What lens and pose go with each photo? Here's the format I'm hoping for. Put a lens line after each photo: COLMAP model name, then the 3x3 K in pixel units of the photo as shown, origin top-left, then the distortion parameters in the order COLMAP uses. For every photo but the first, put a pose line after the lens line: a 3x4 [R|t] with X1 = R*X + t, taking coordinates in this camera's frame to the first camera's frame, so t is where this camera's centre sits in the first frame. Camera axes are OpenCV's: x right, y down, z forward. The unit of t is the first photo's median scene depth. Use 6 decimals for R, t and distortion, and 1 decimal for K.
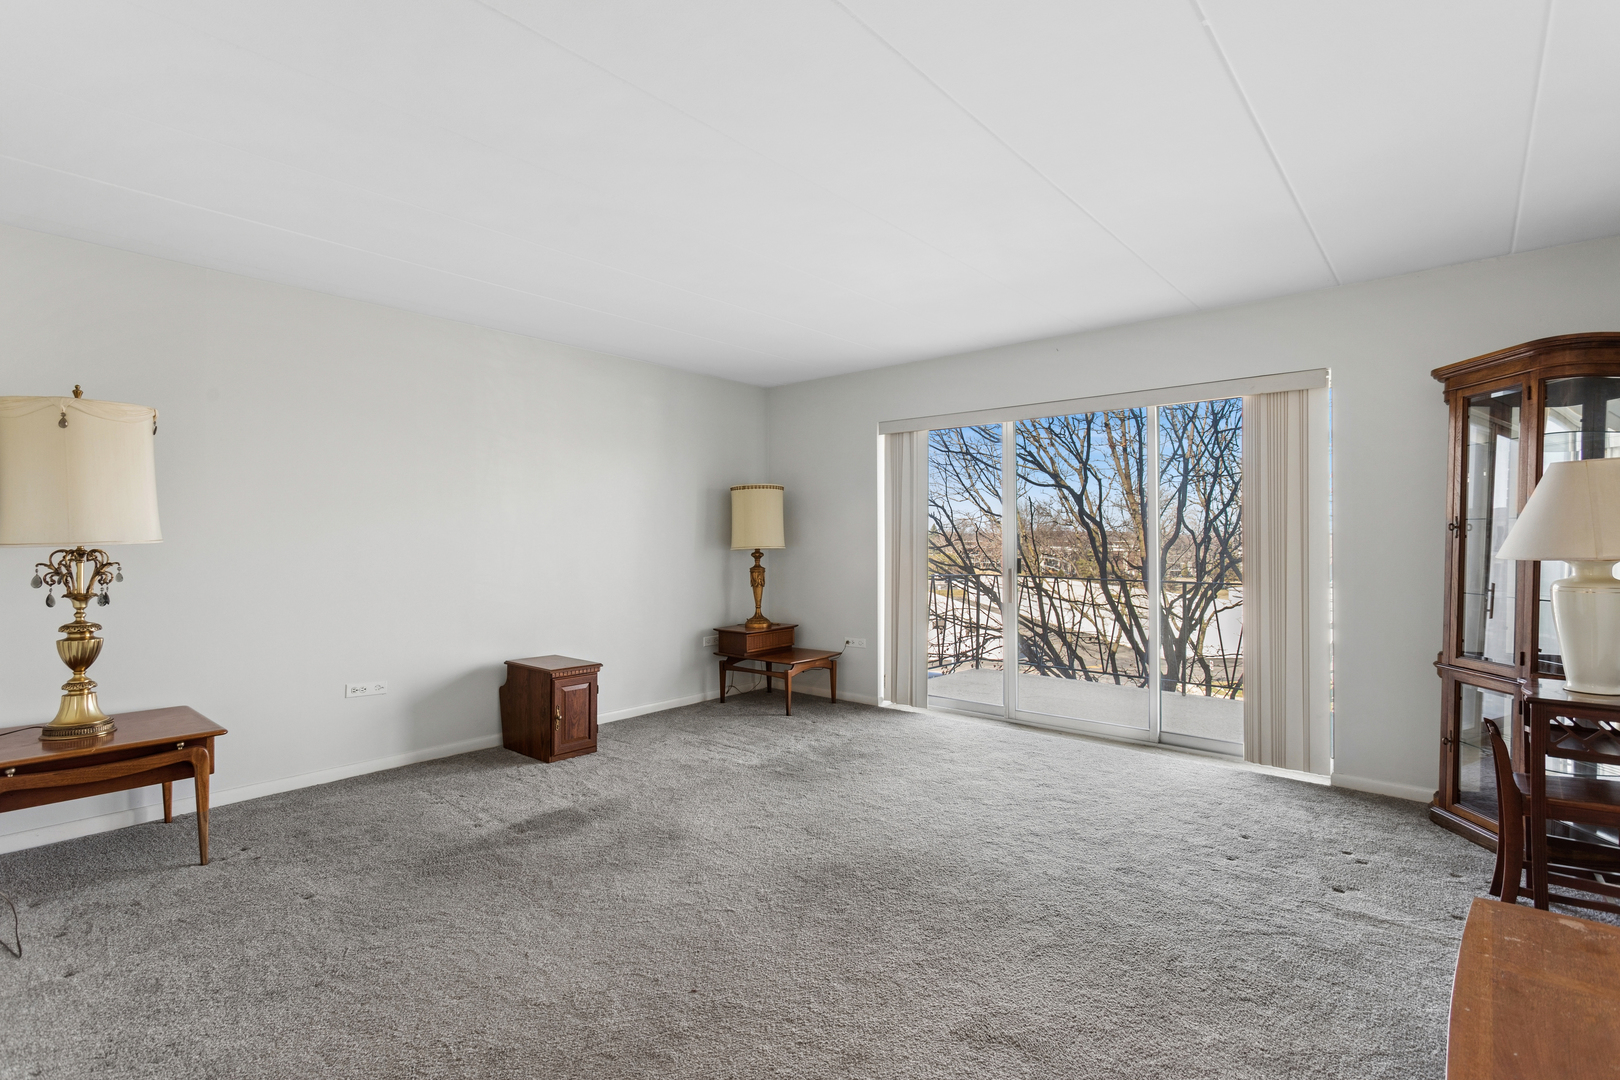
lens RADIAL K [[765.0, 0, 807.9], [0, 765.0, 541.3], [0, 0, 1]] dist [0.002030, 0.000204]
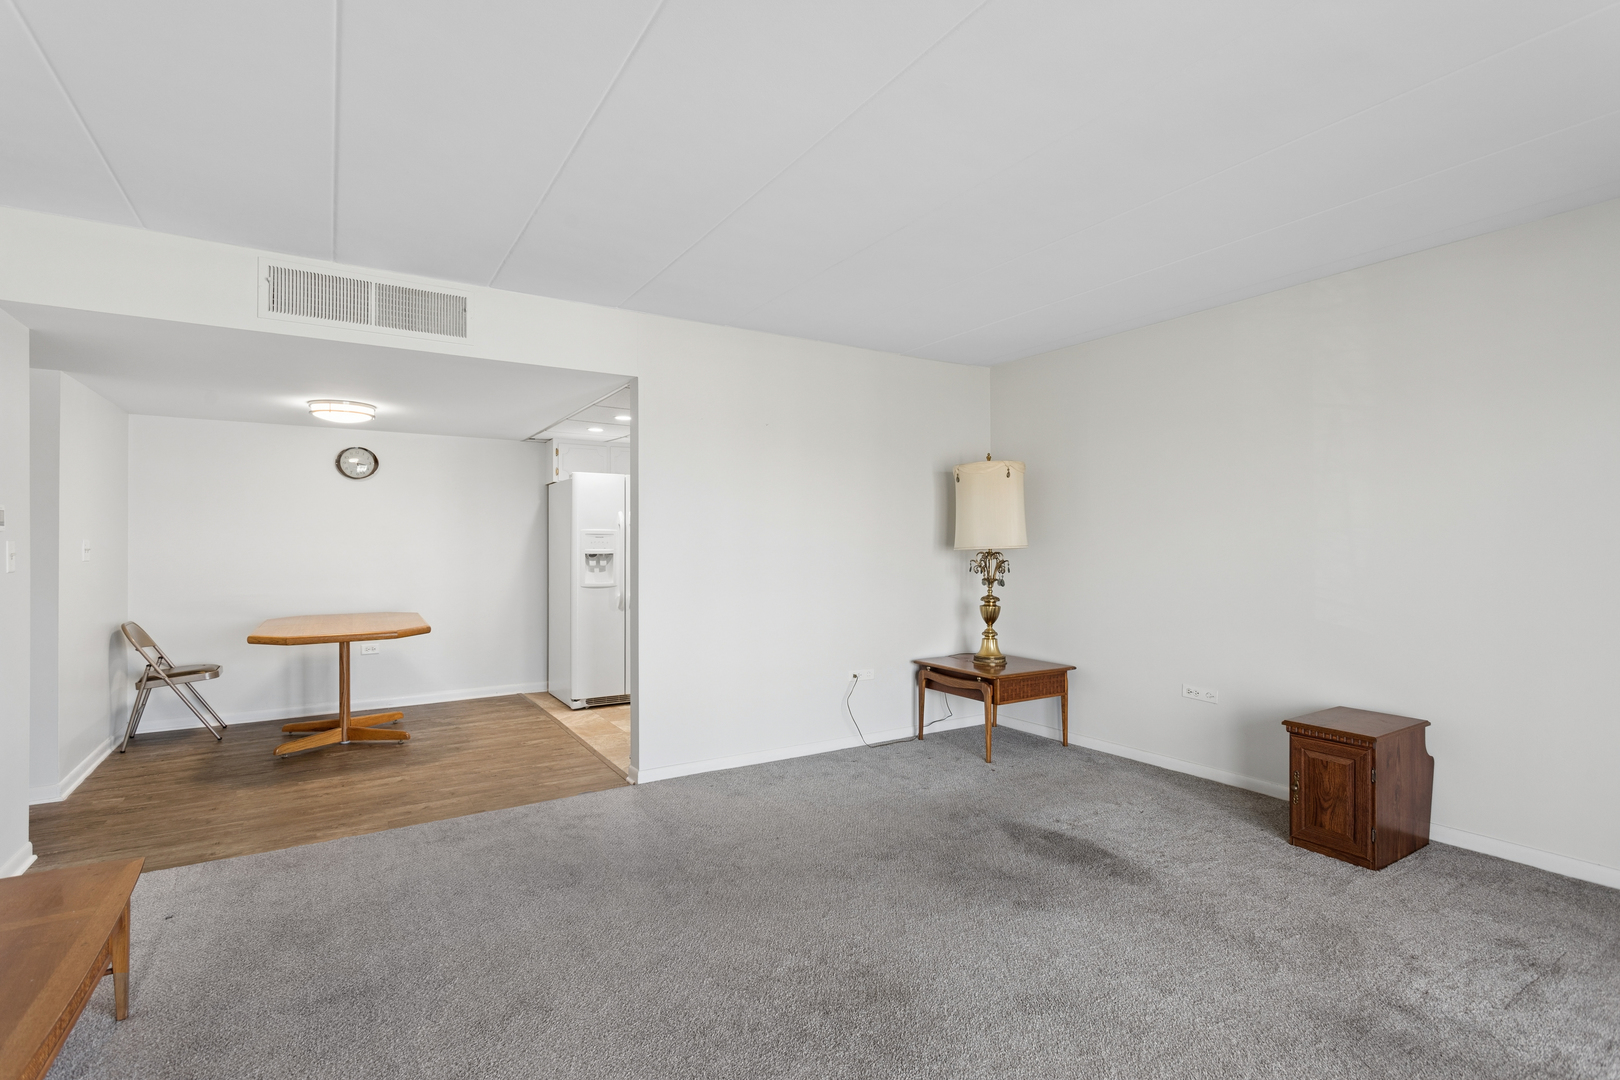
lens RADIAL K [[765.0, 0, 807.9], [0, 765.0, 541.3], [0, 0, 1]] dist [0.002030, 0.000204]
pose [[-0.313284, -0.014675, -0.949546, 0.715198], [-0.003407, 0.999892, -0.014329, 0.012460], [0.949653, -0.001254, -0.313300, 1.091418]]
